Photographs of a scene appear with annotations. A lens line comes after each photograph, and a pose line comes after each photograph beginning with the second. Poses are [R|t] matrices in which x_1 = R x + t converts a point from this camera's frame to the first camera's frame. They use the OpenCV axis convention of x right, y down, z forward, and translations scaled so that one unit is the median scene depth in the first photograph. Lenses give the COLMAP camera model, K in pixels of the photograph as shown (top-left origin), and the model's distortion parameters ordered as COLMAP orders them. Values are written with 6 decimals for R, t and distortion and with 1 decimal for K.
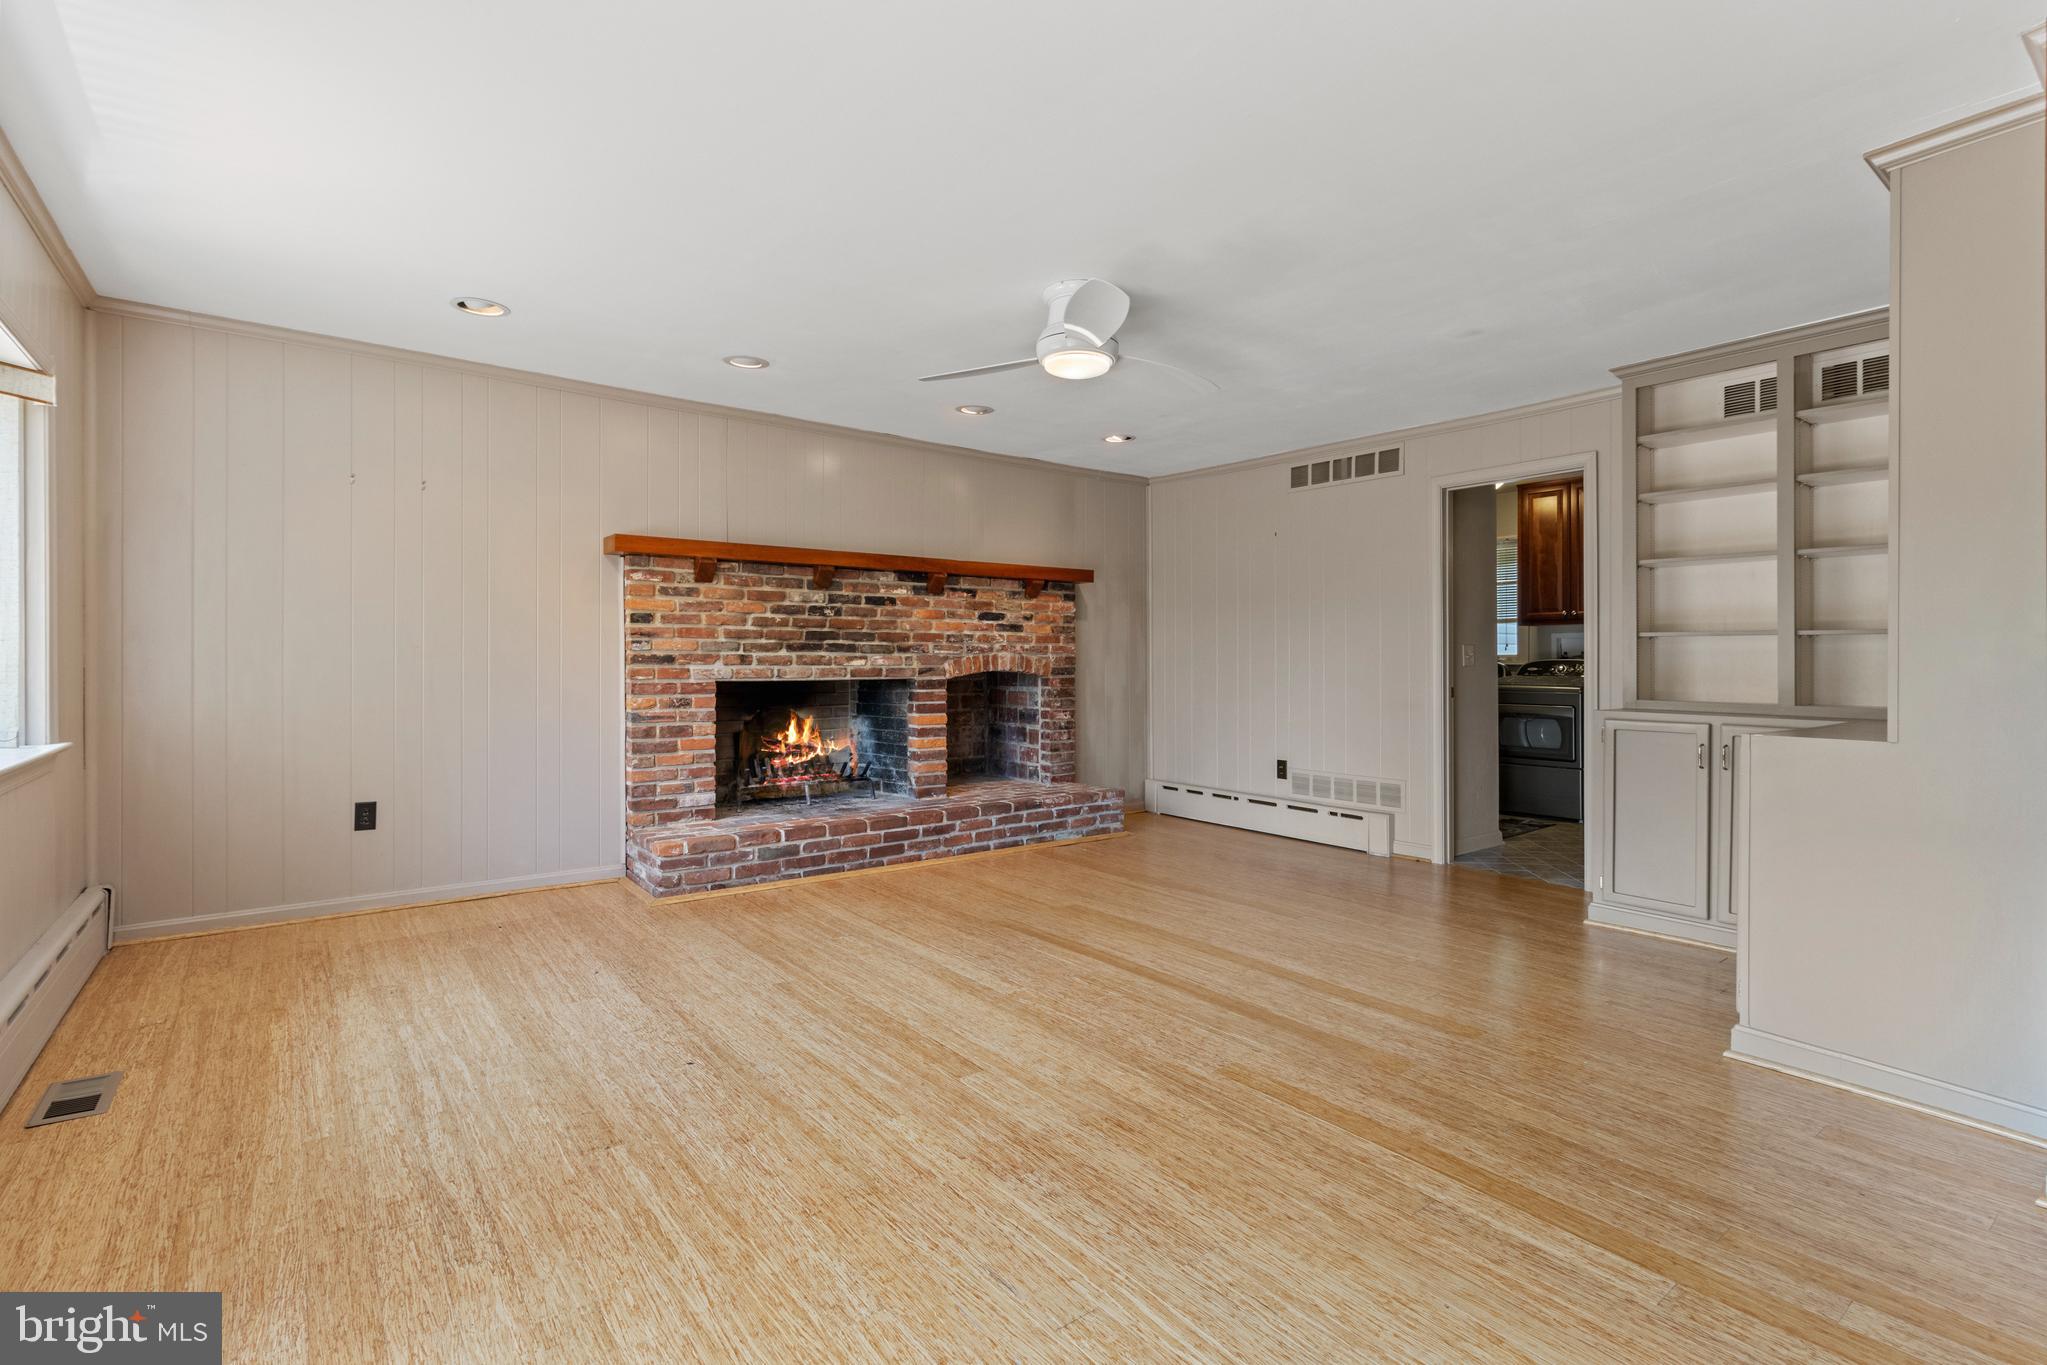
lens RADIAL K [[948.1, 0, 1020.5], [0, 948.1, 662.9], [0, 0, 1]] dist [0.002721, -0.001043]
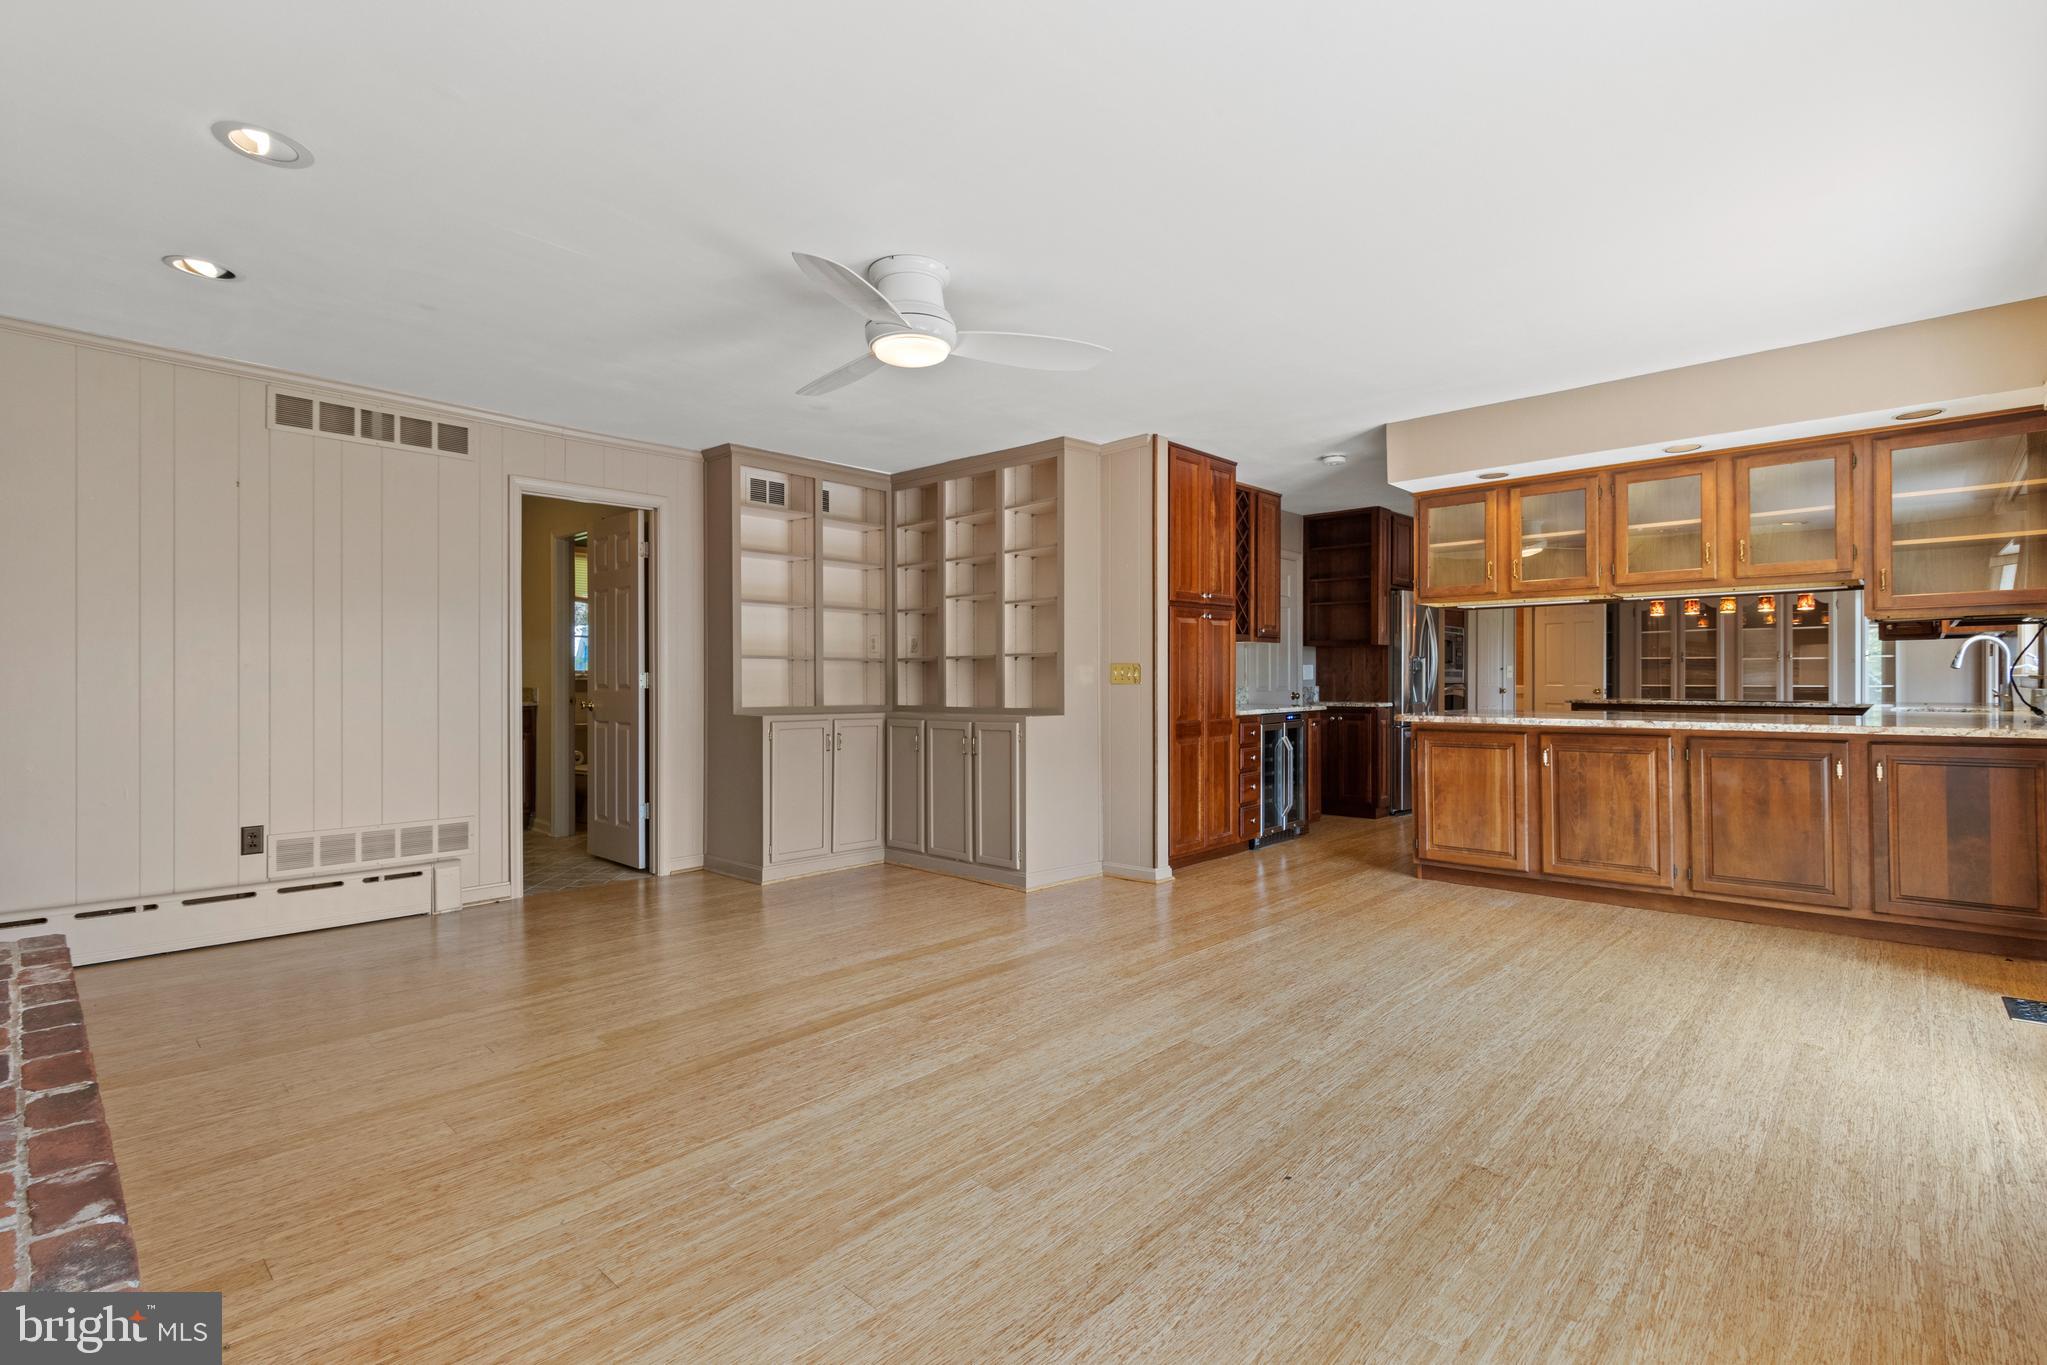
lens RADIAL K [[948.1, 0, 1020.1], [0, 948.1, 684.9], [0, 0, 1]] dist [0.002721, -0.001043]
pose [[-0.161274, -0.009531, 0.986864, -0.917290], [0.001083, 0.999951, 0.009834, -0.005409], [-0.986909, 0.002655, -0.161256, 1.126735]]
